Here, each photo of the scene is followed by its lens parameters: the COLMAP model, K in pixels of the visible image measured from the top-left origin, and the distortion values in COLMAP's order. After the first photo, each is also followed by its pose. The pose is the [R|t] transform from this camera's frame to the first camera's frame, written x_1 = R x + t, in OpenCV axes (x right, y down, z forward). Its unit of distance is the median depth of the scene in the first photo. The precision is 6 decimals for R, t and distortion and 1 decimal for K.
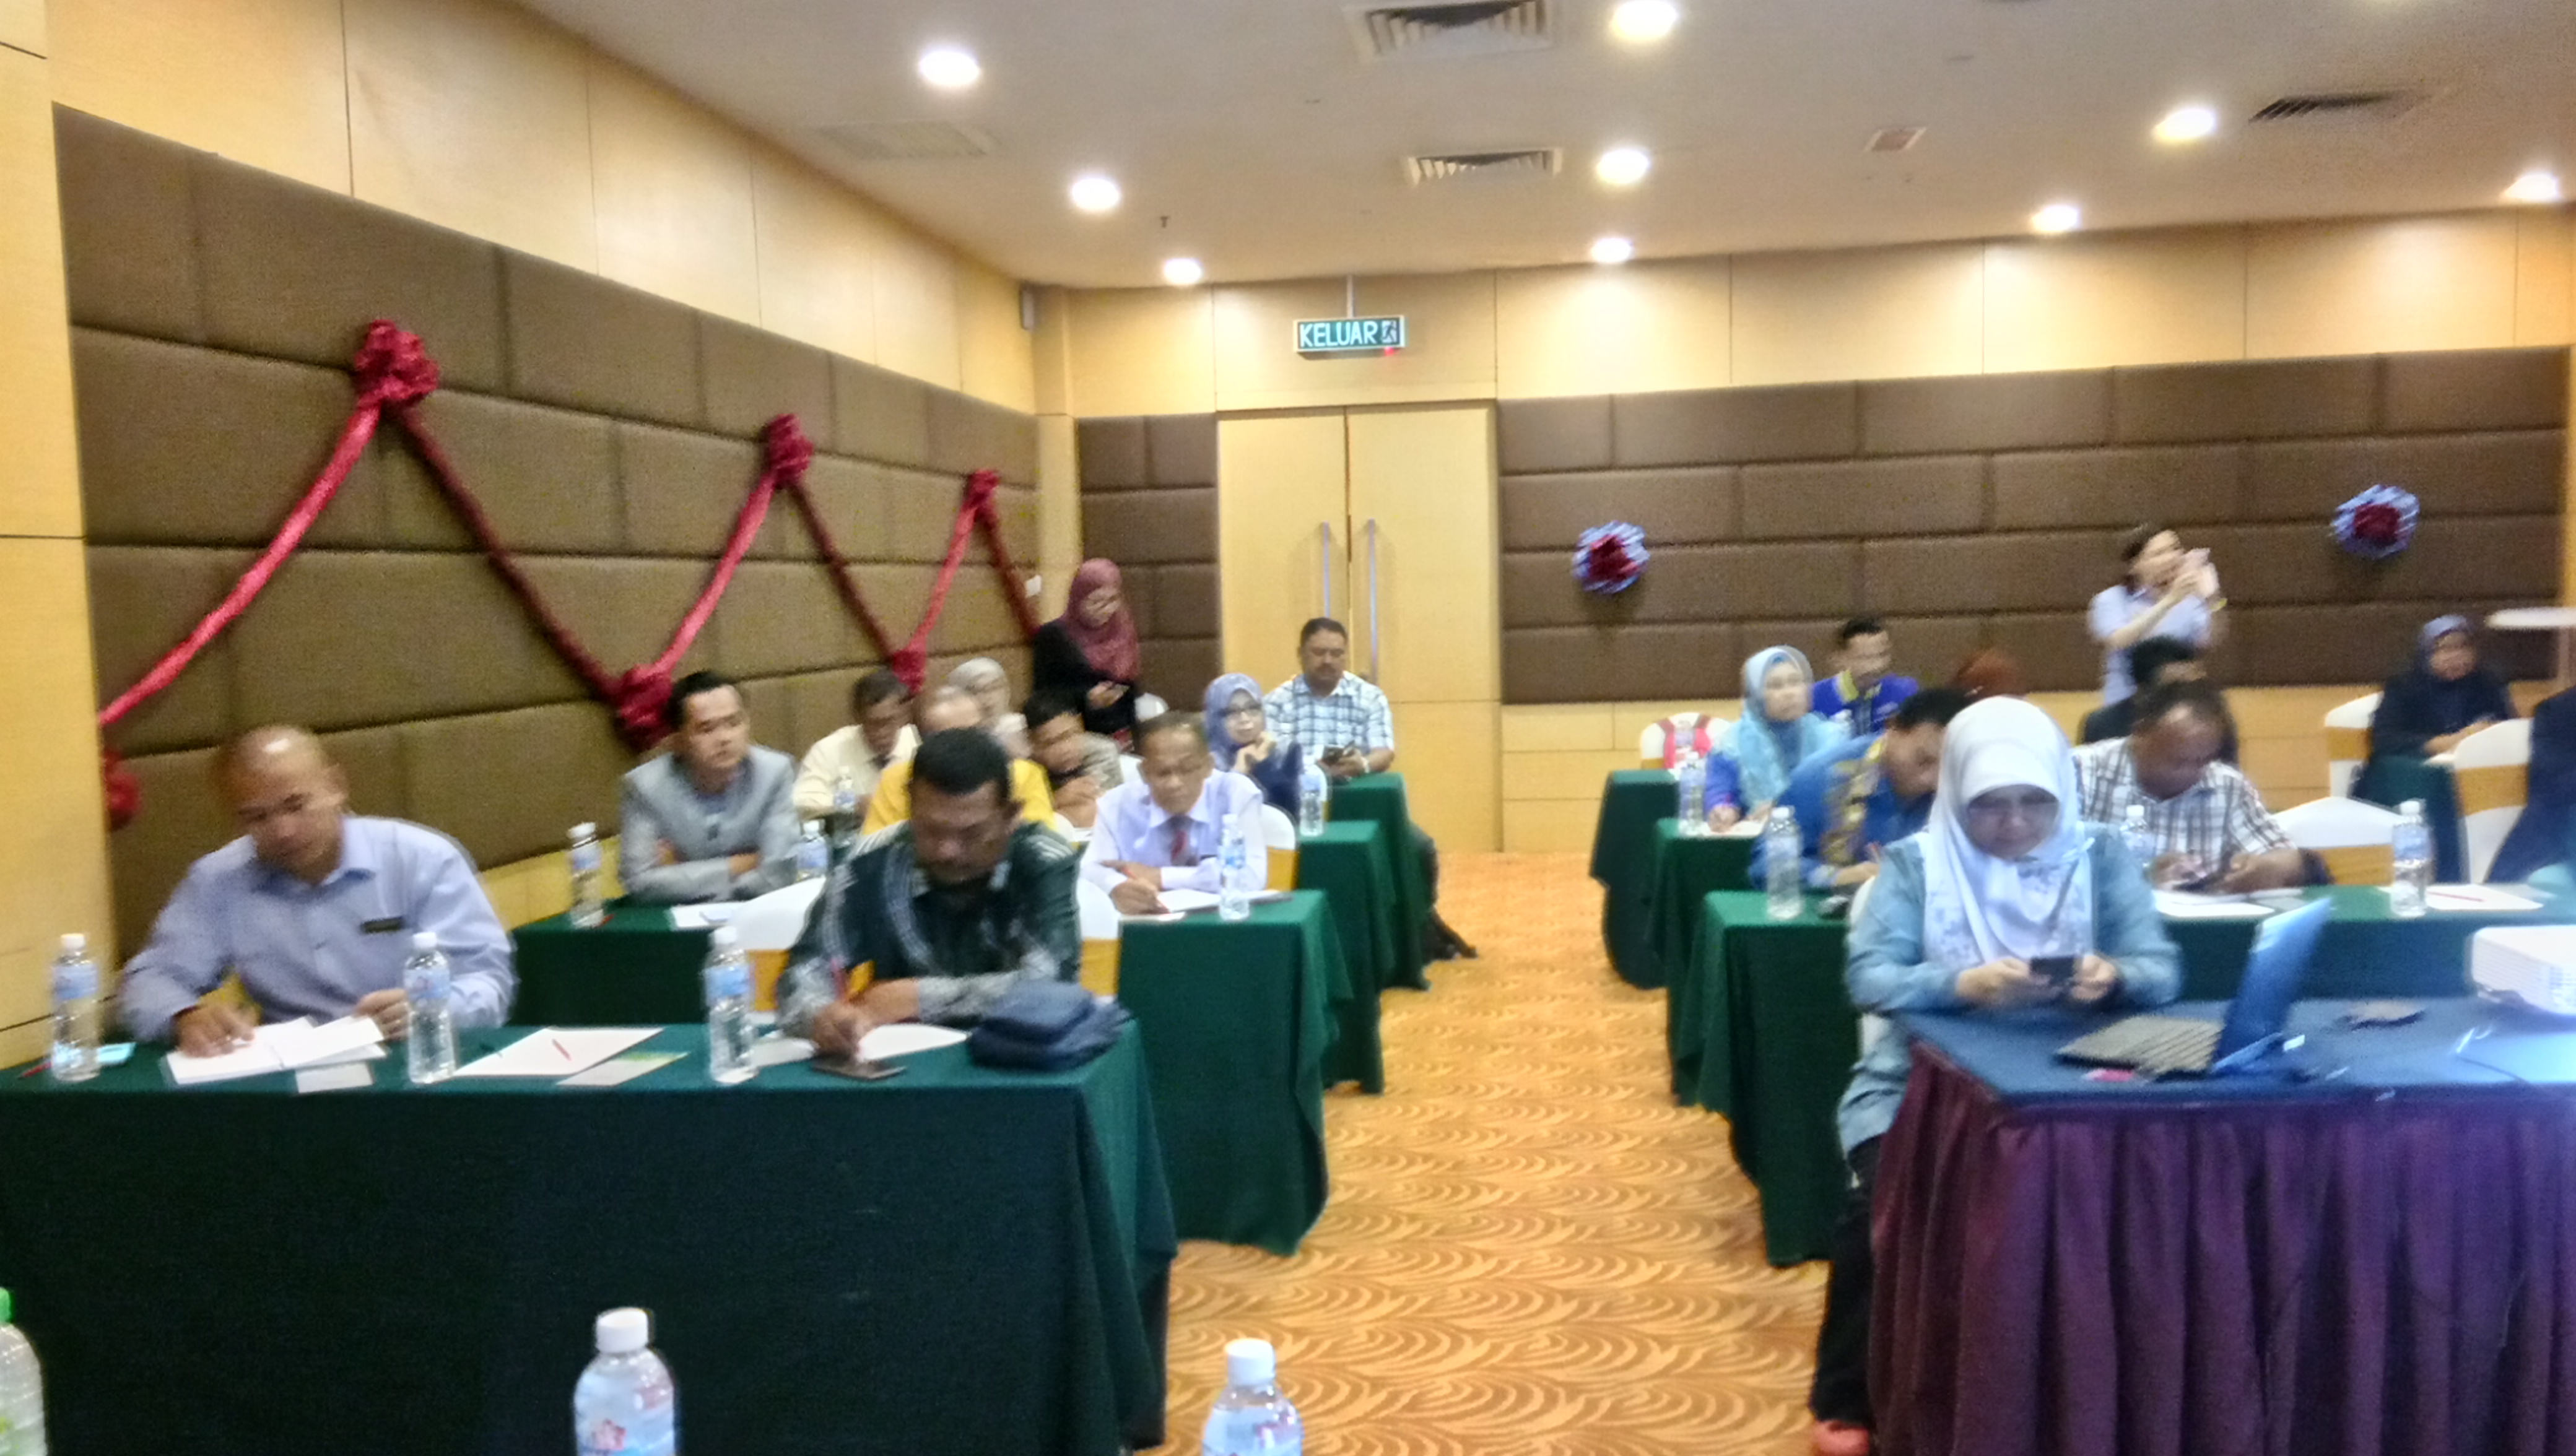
lens RADIAL K [[1995.5, 0, 1239.4], [0, 1995.5, 724.8], [0, 0, 1]] dist [0.080111, -0.111855]
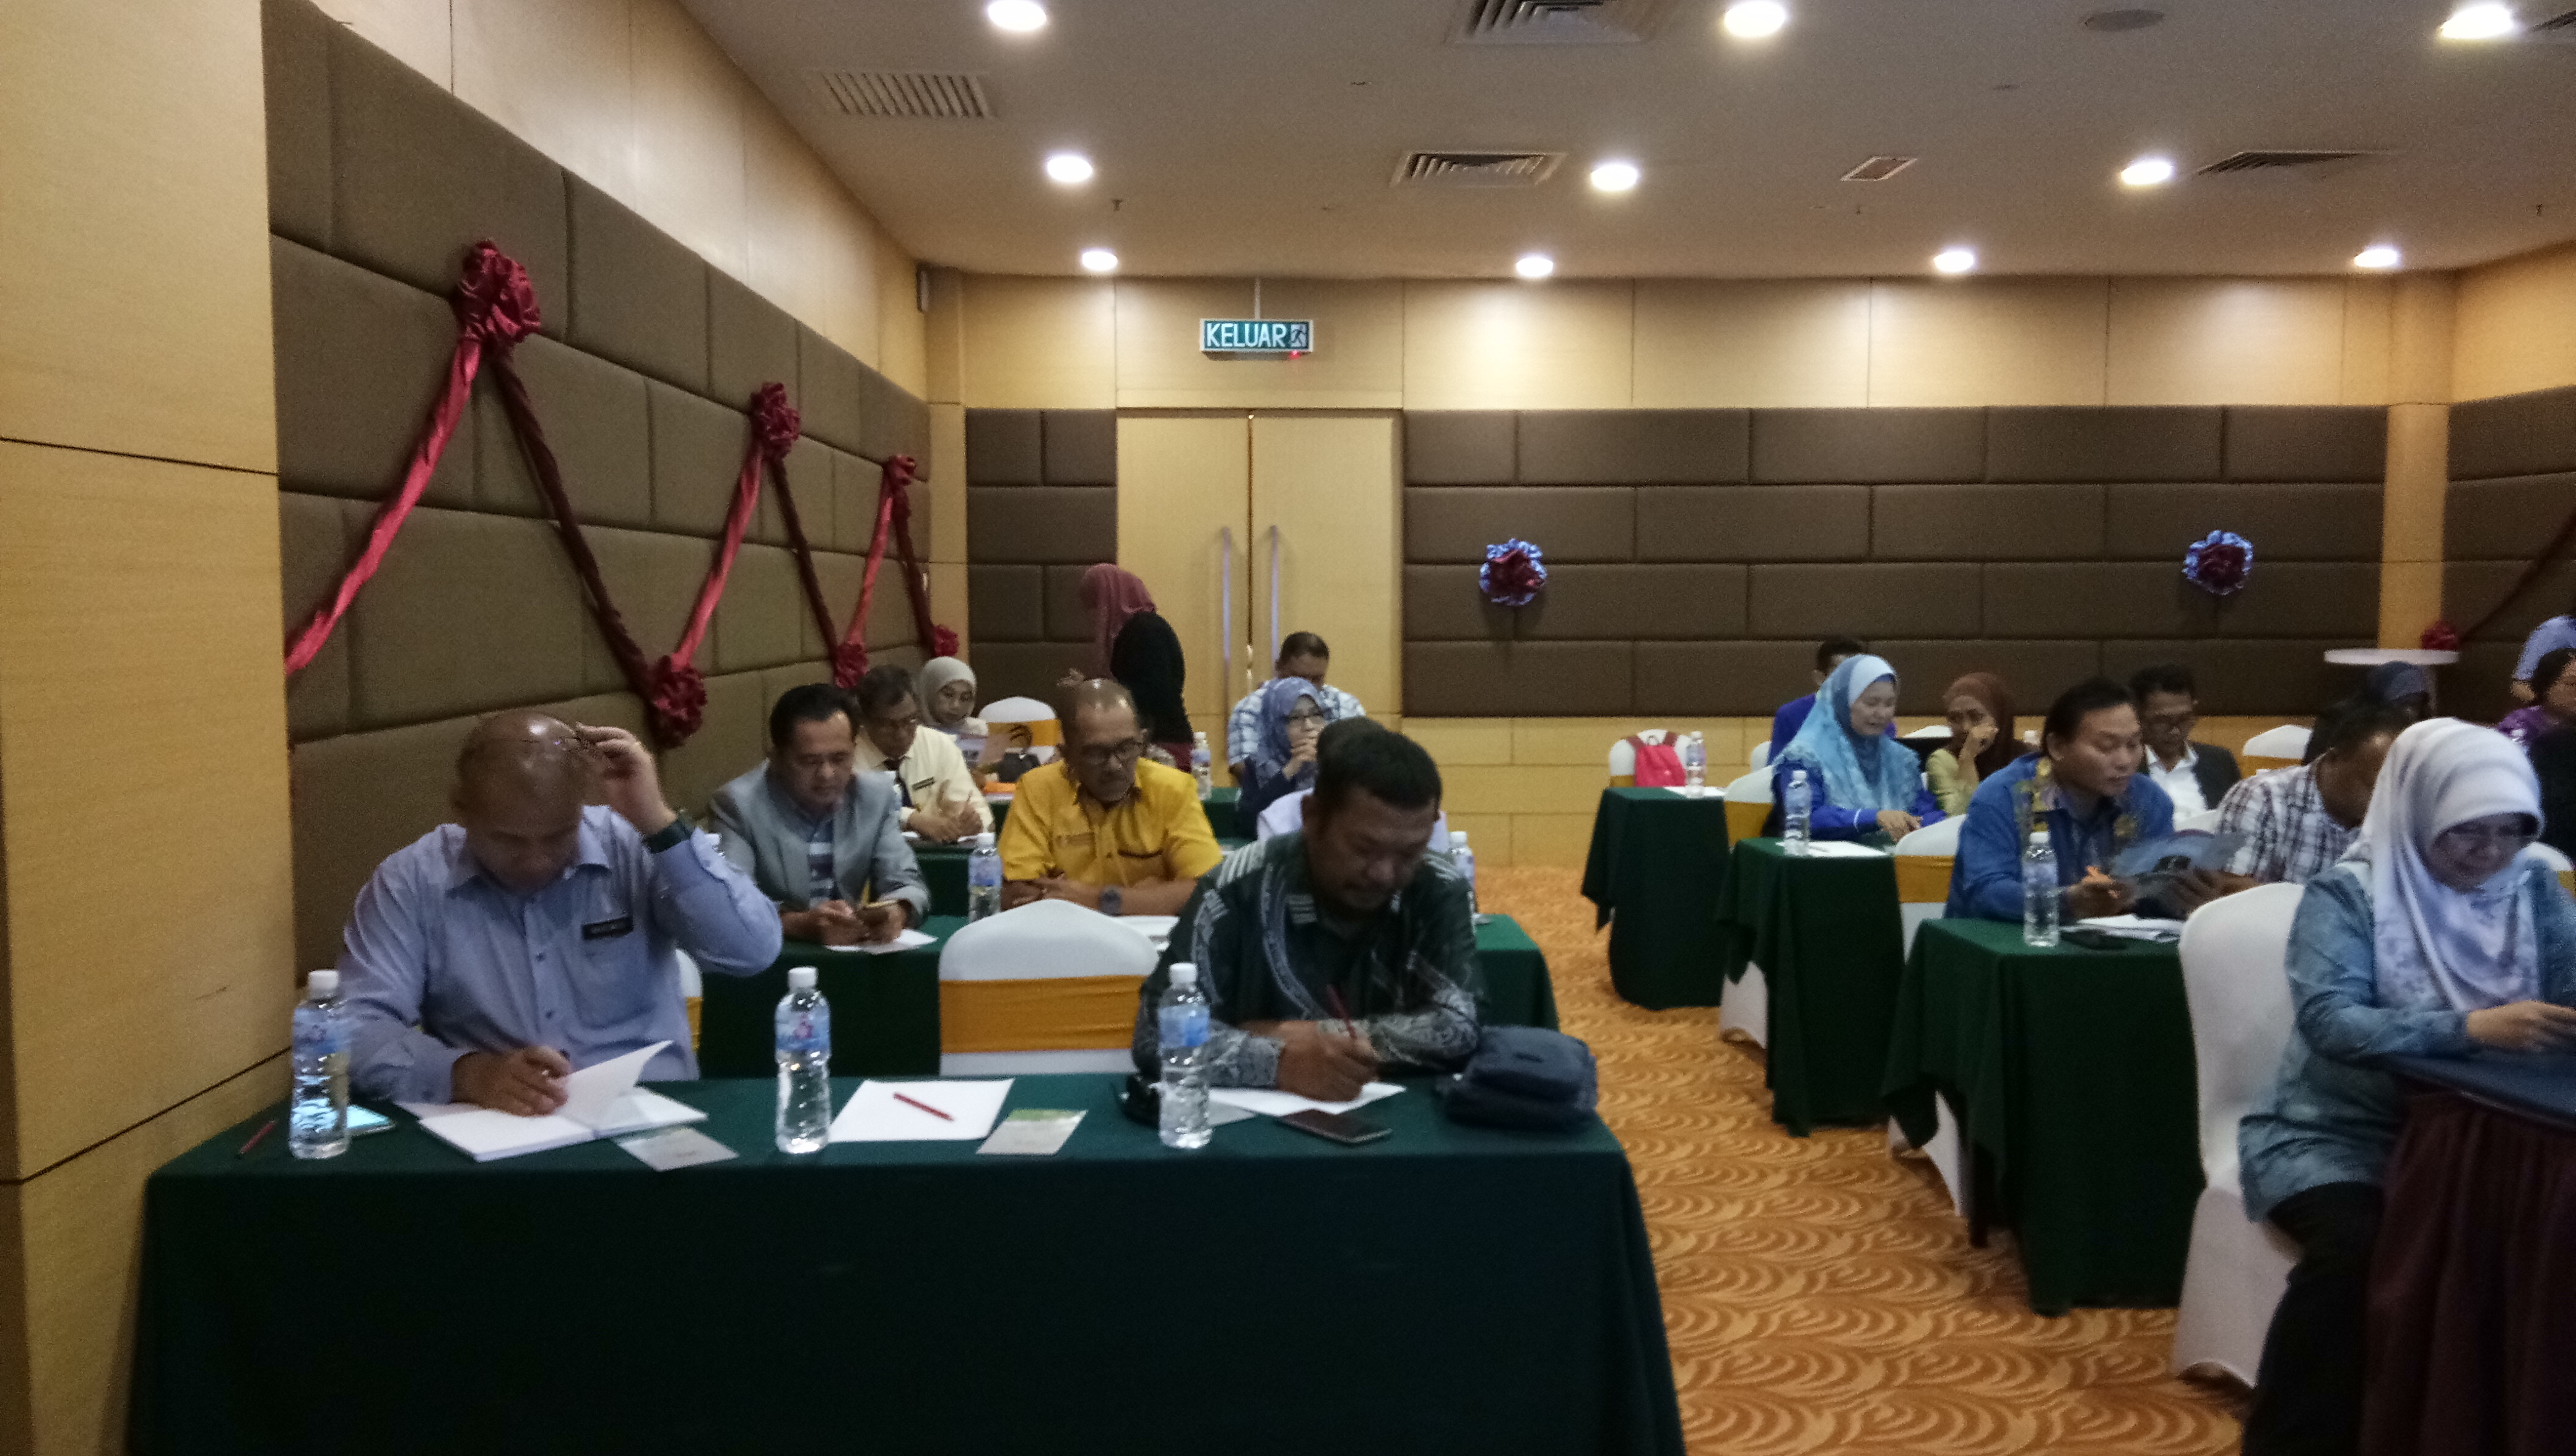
lens RADIAL K [[1995.5, 0, 1276.8], [0, 1995.5, 681.9], [0, 0, 1]] dist [0.080111, -0.111855]
pose [[0.985292, 0.023640, 0.169236, -0.100706], [-0.018972, 0.999395, -0.029147, 0.001981], [-0.169822, 0.025507, 0.985145, 0.044031]]
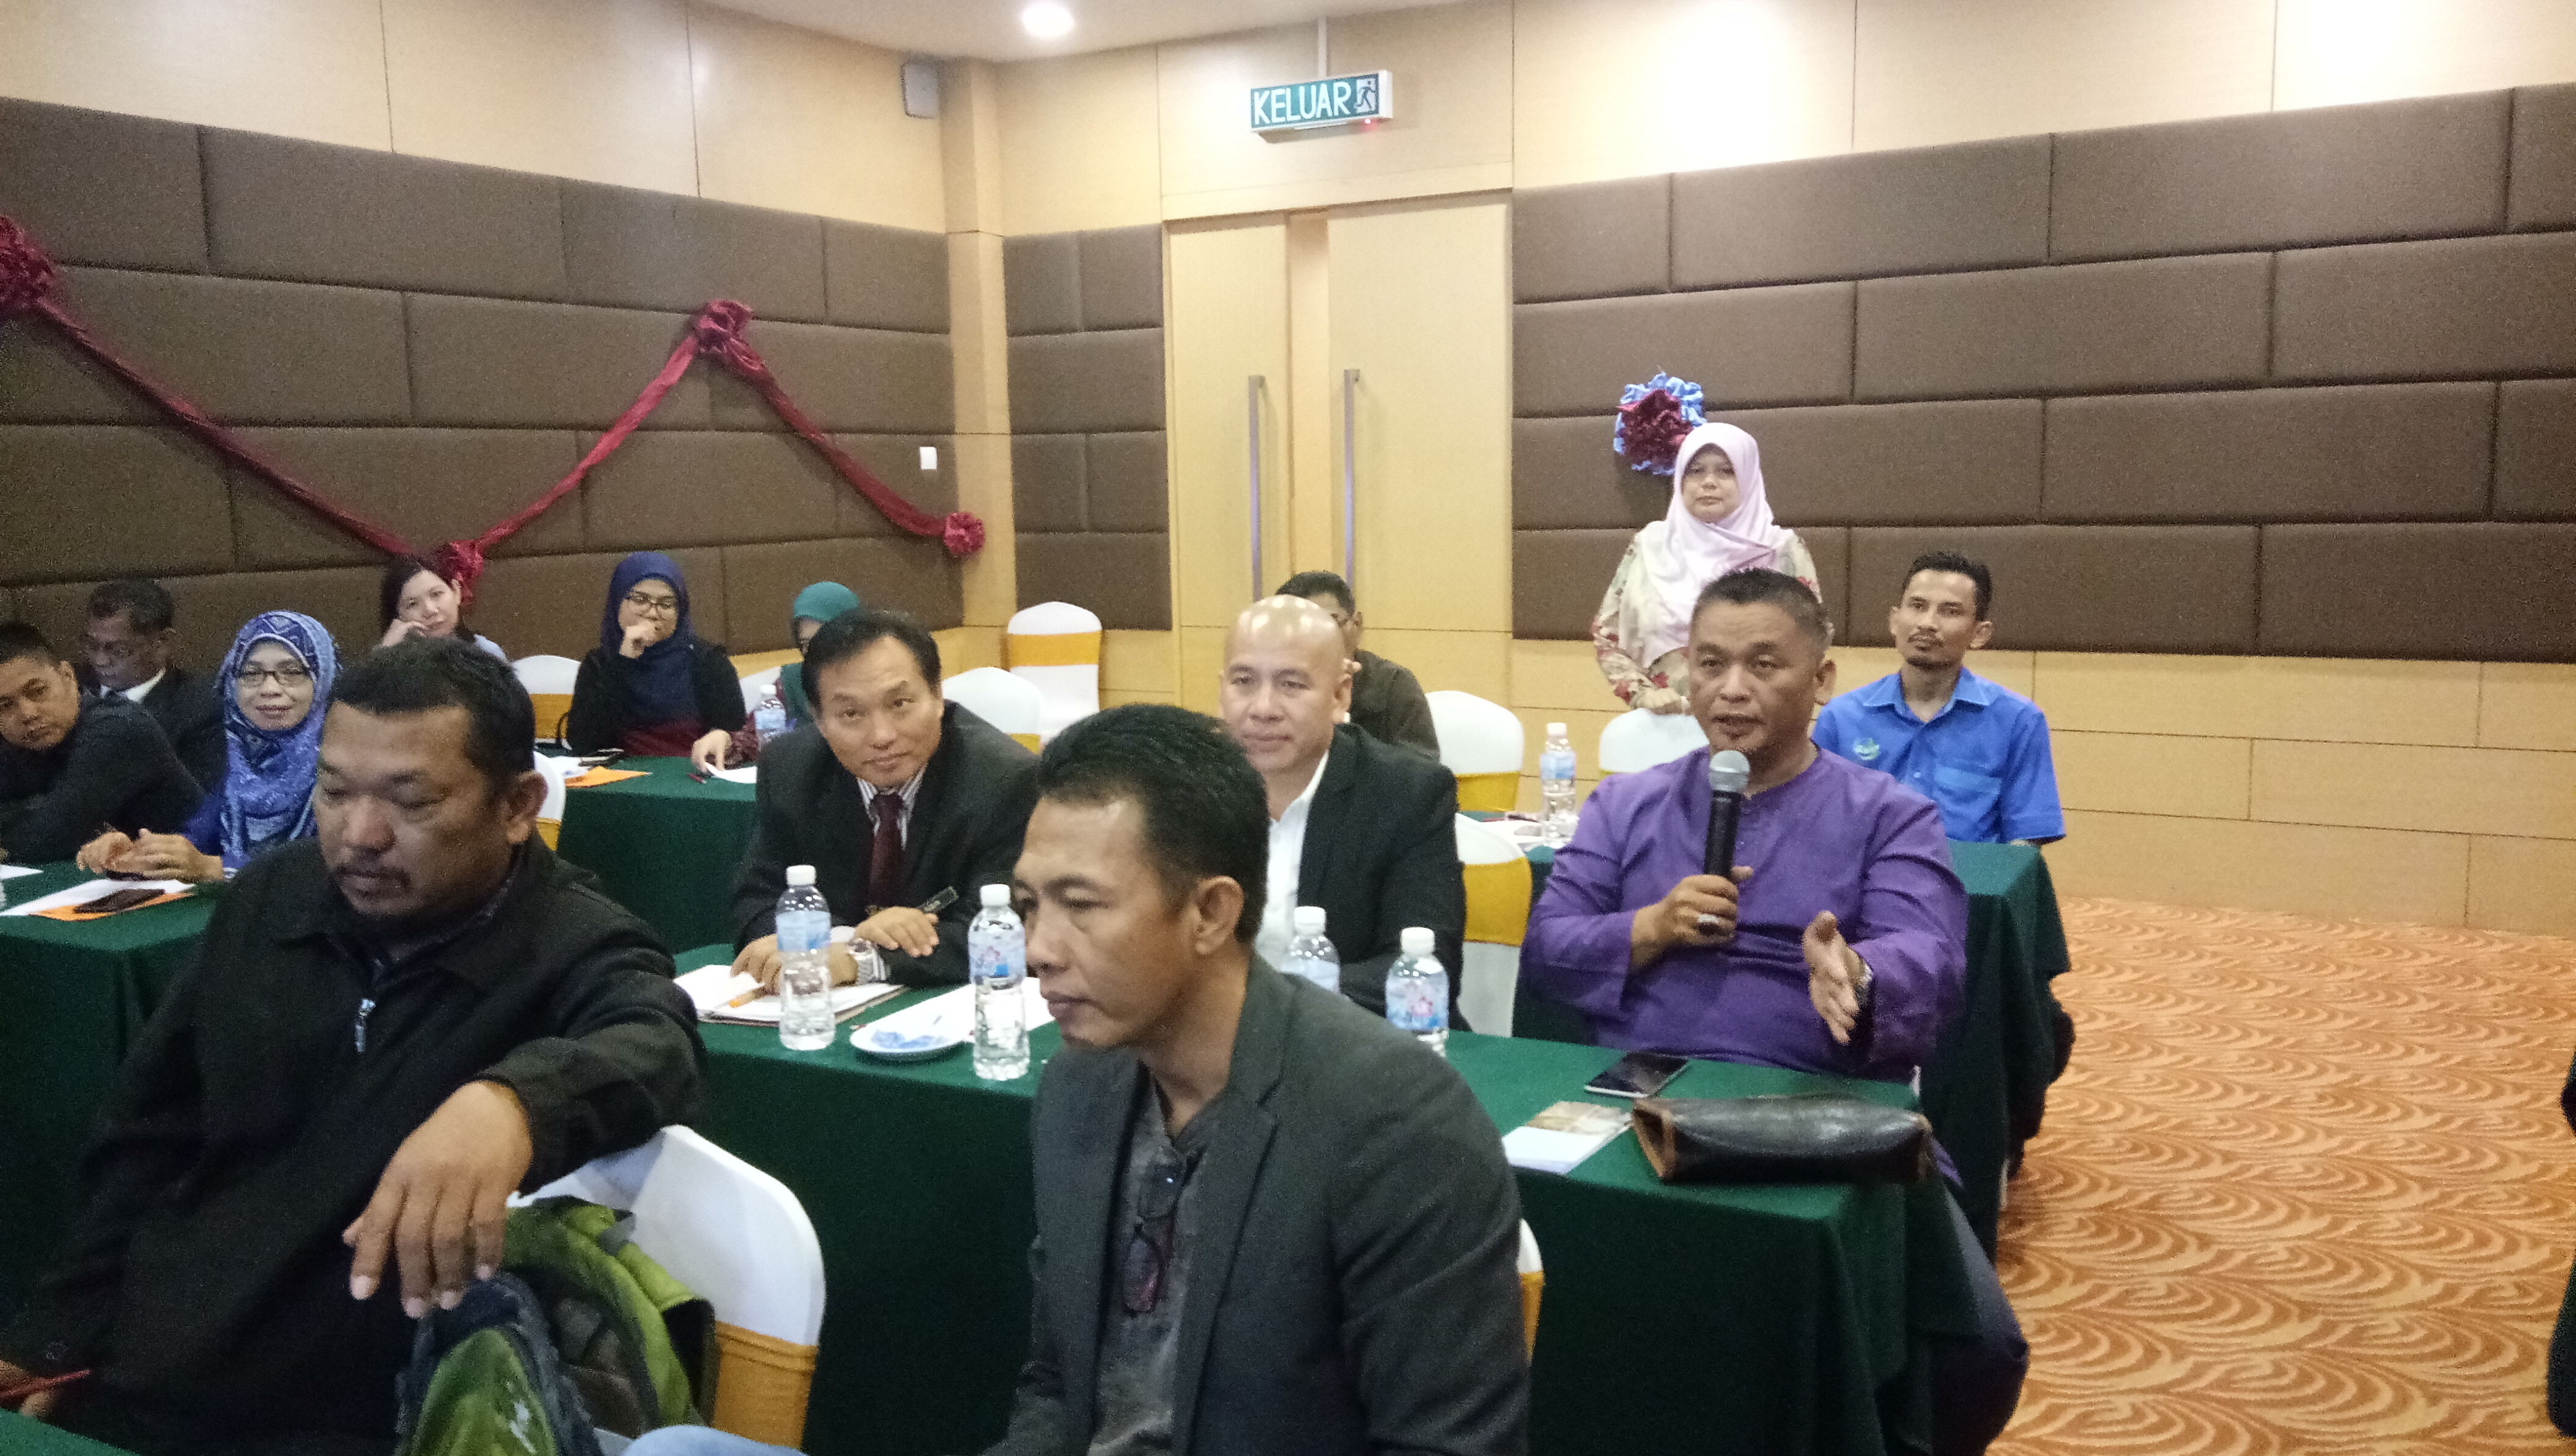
lens RADIAL K [[1995.5, 0, 1269.7], [0, 1995.5, 756.8], [0, 0, 1]] dist [0.080111, -0.111855]
pose [[0.931125, 0.063010, -0.359216, 0.320174], [-0.030092, 0.994877, 0.096508, -0.035266], [0.363457, -0.079051, 0.928251, 0.332910]]
